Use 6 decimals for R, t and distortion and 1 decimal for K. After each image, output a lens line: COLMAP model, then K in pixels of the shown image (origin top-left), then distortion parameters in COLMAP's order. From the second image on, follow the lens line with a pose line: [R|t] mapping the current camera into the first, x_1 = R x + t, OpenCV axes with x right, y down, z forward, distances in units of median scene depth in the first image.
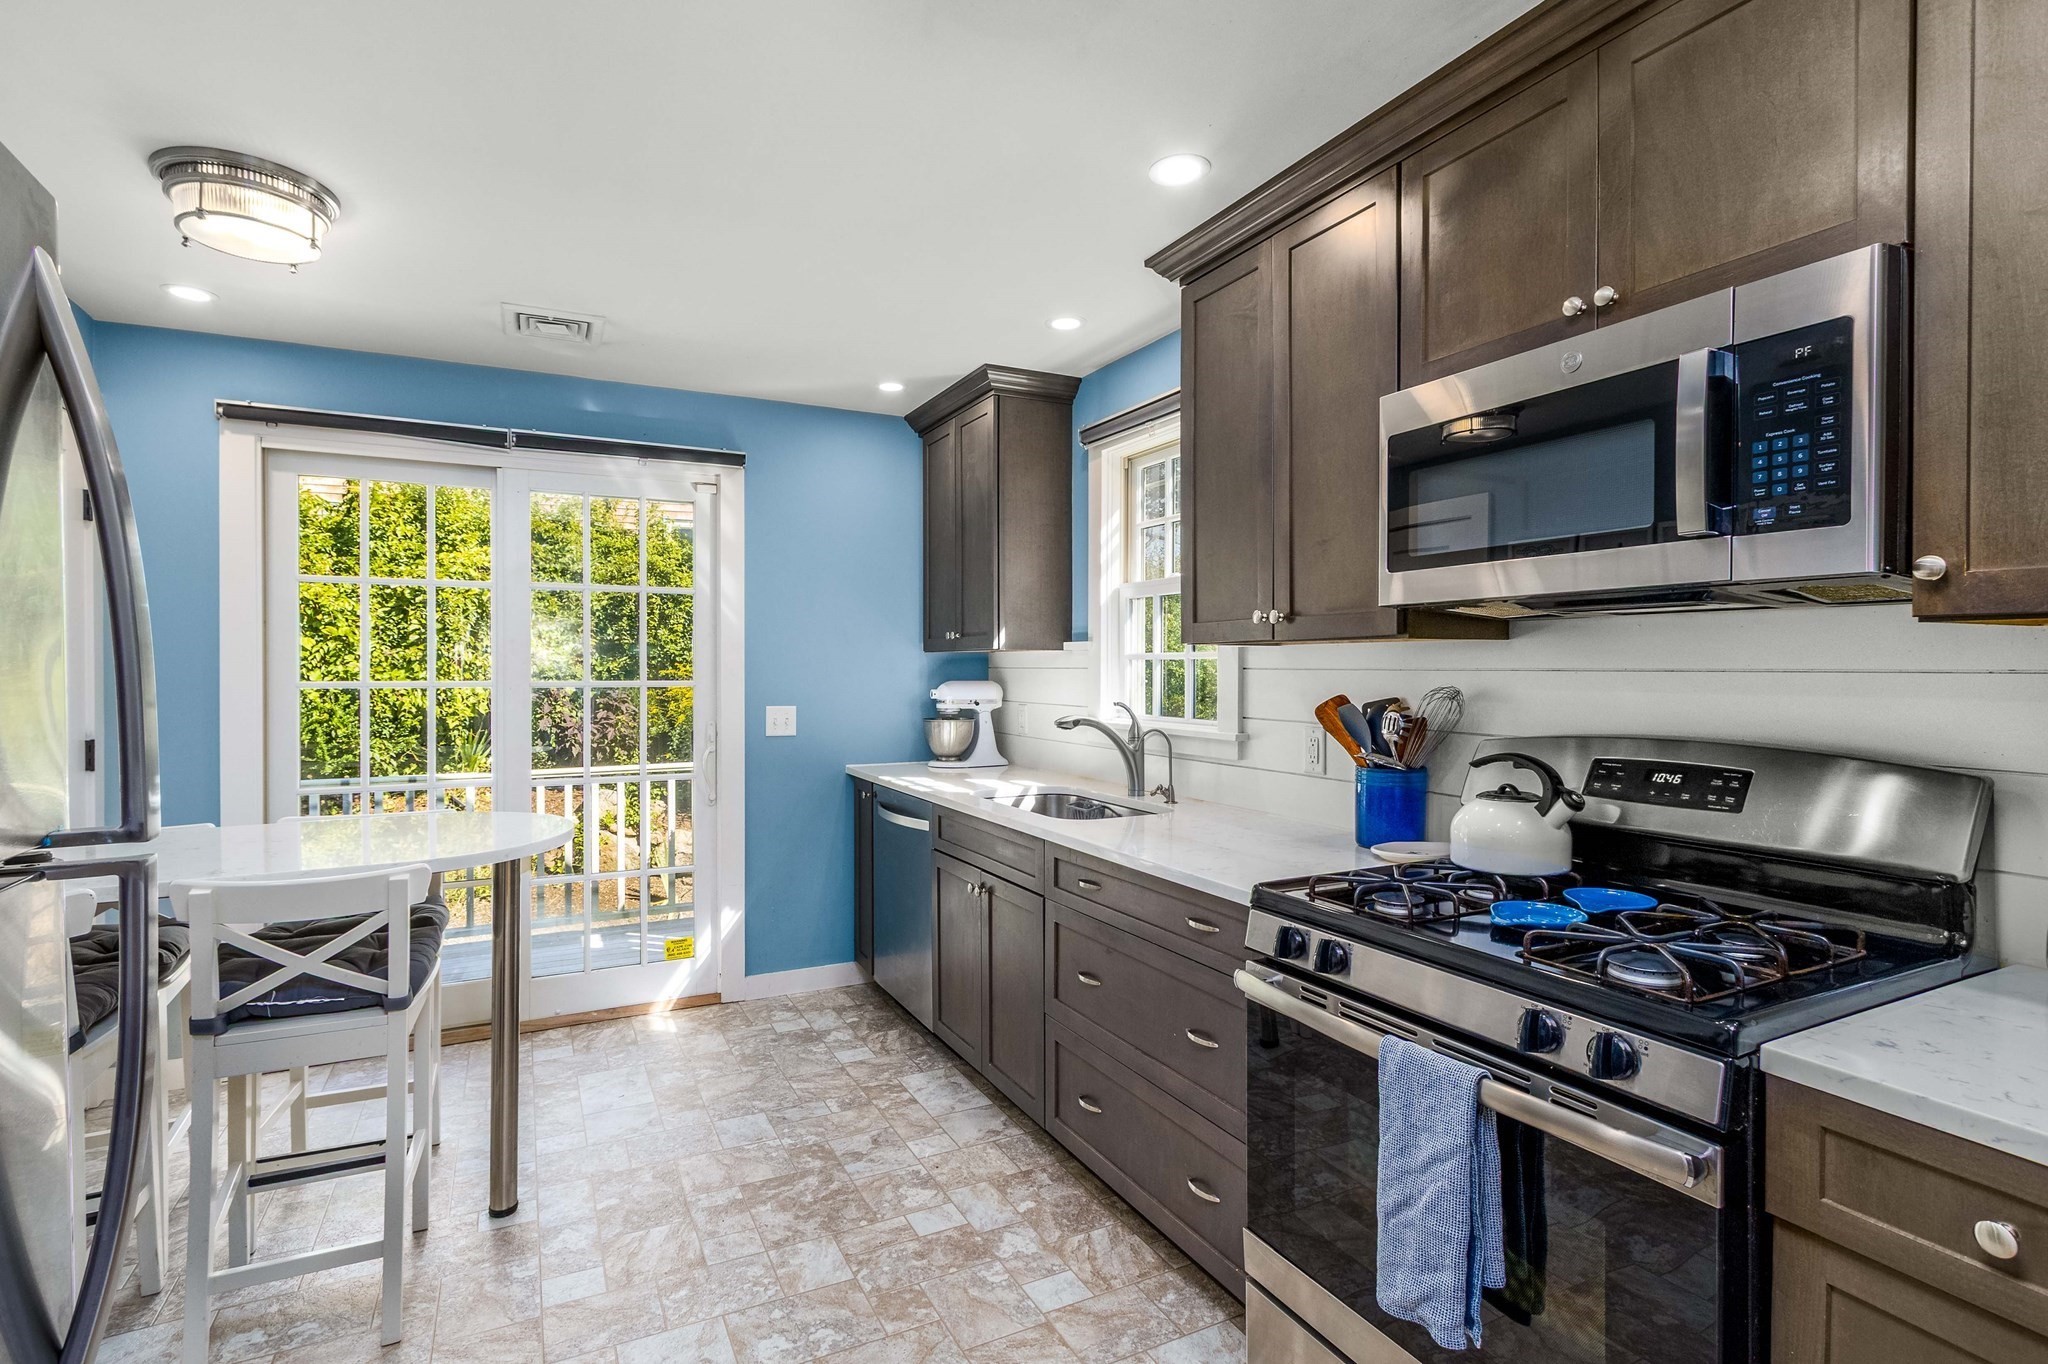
lens RADIAL K [[957.1, 0, 1001.3], [0, 957.1, 663.9], [0, 0, 1]] dist [0.003572, 0.000119]
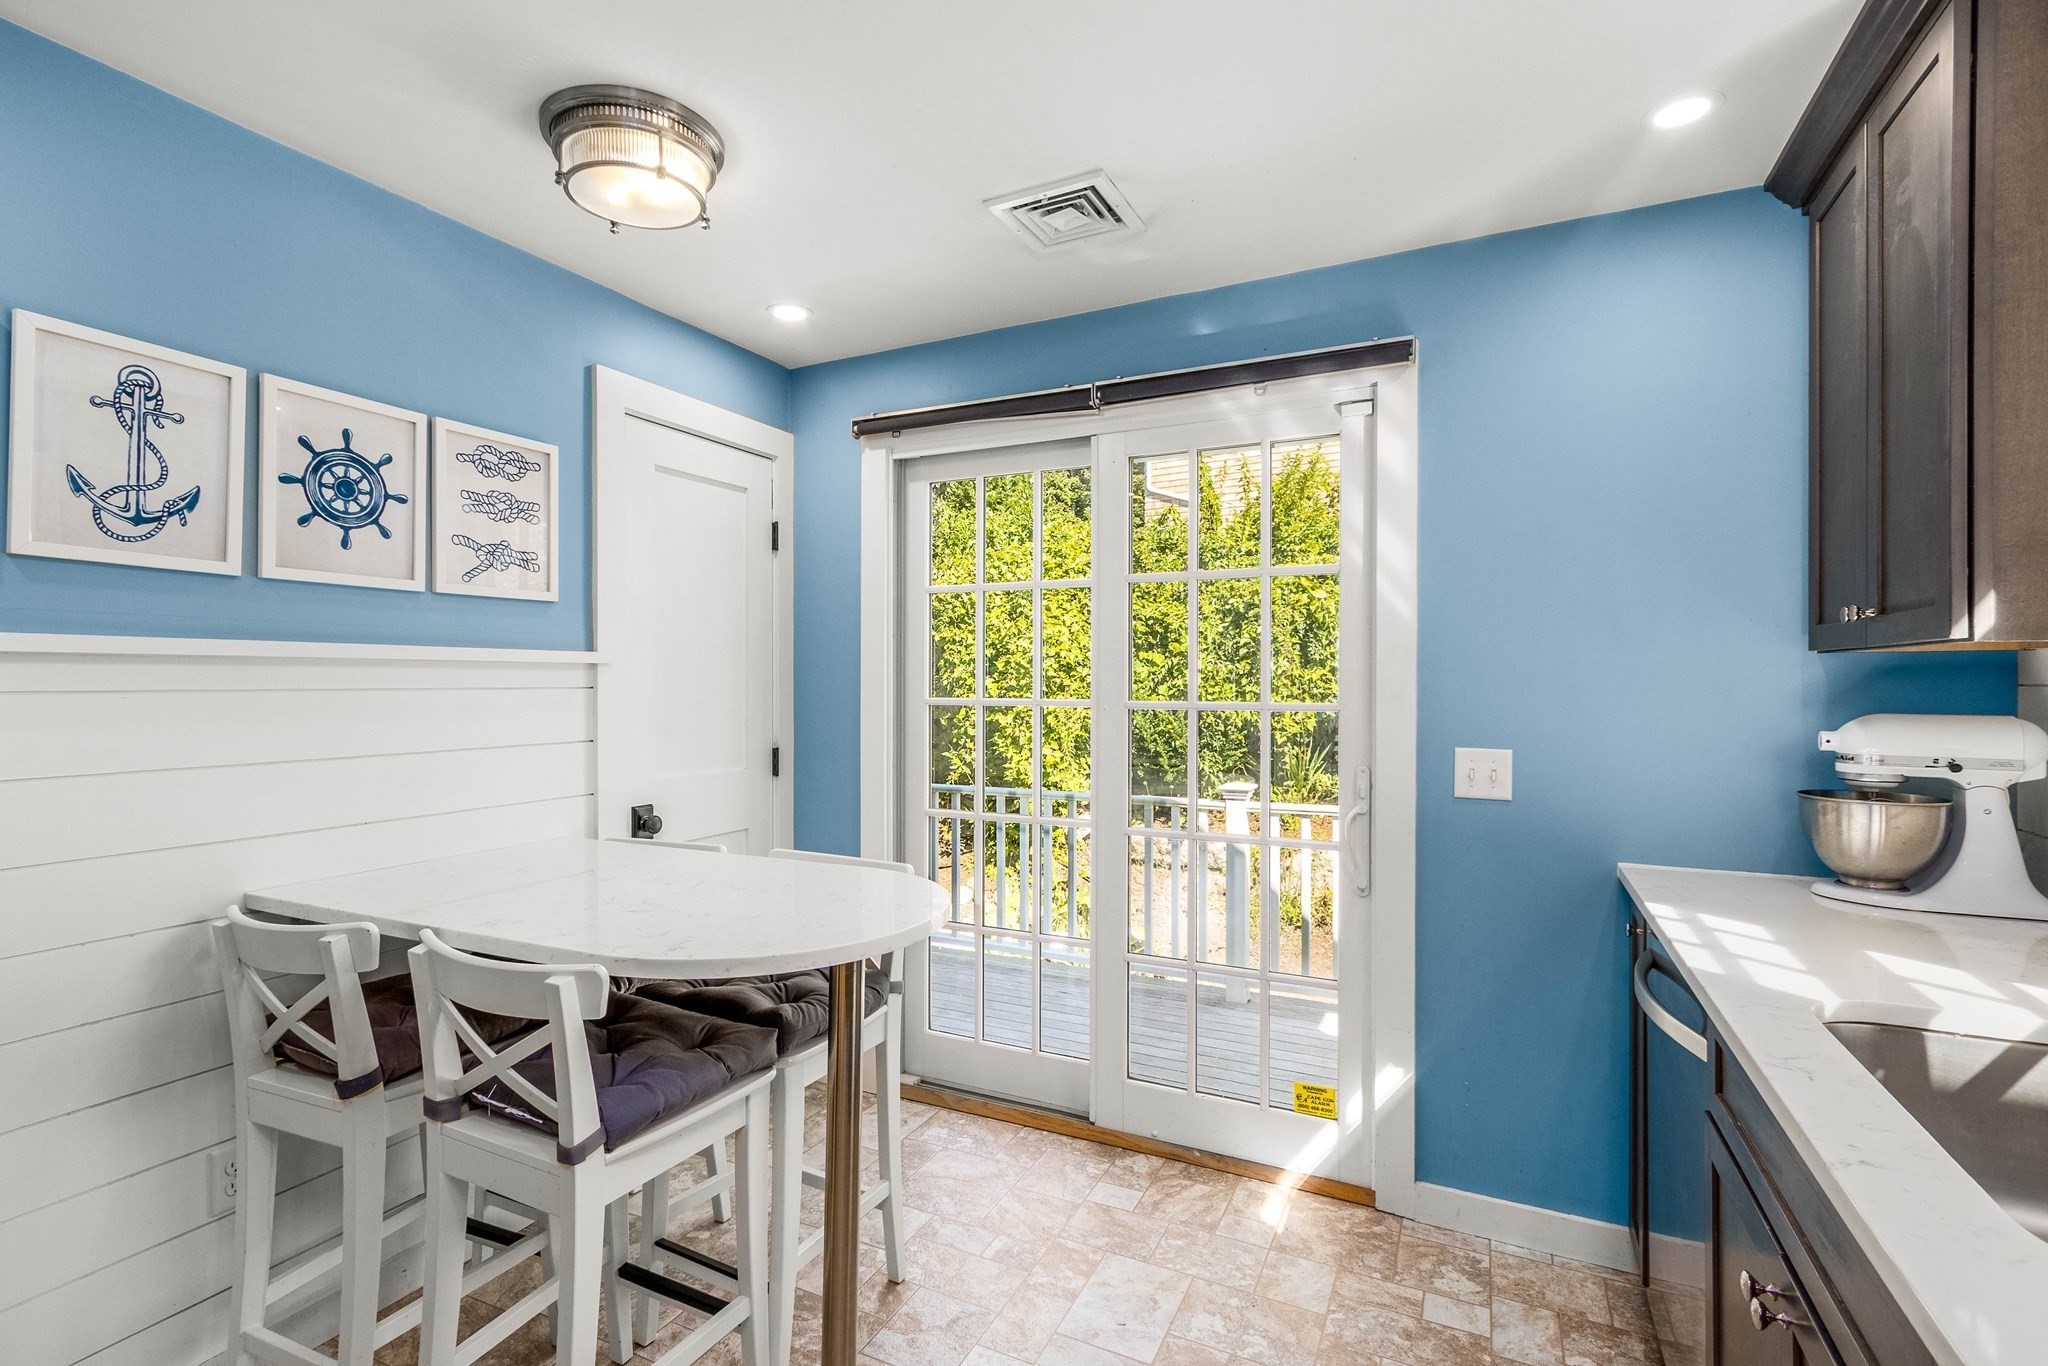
lens RADIAL K [[941.1, 0, 1019.4], [0, 941.1, 681.3], [0, 0, 1]] dist [0.002433, -0.000518]
pose [[0.596918, 0.001730, -0.802301, 0.069223], [0.001591, 0.999993, 0.003340, -0.000201], [0.802301, -0.003271, 0.596911, 0.431740]]
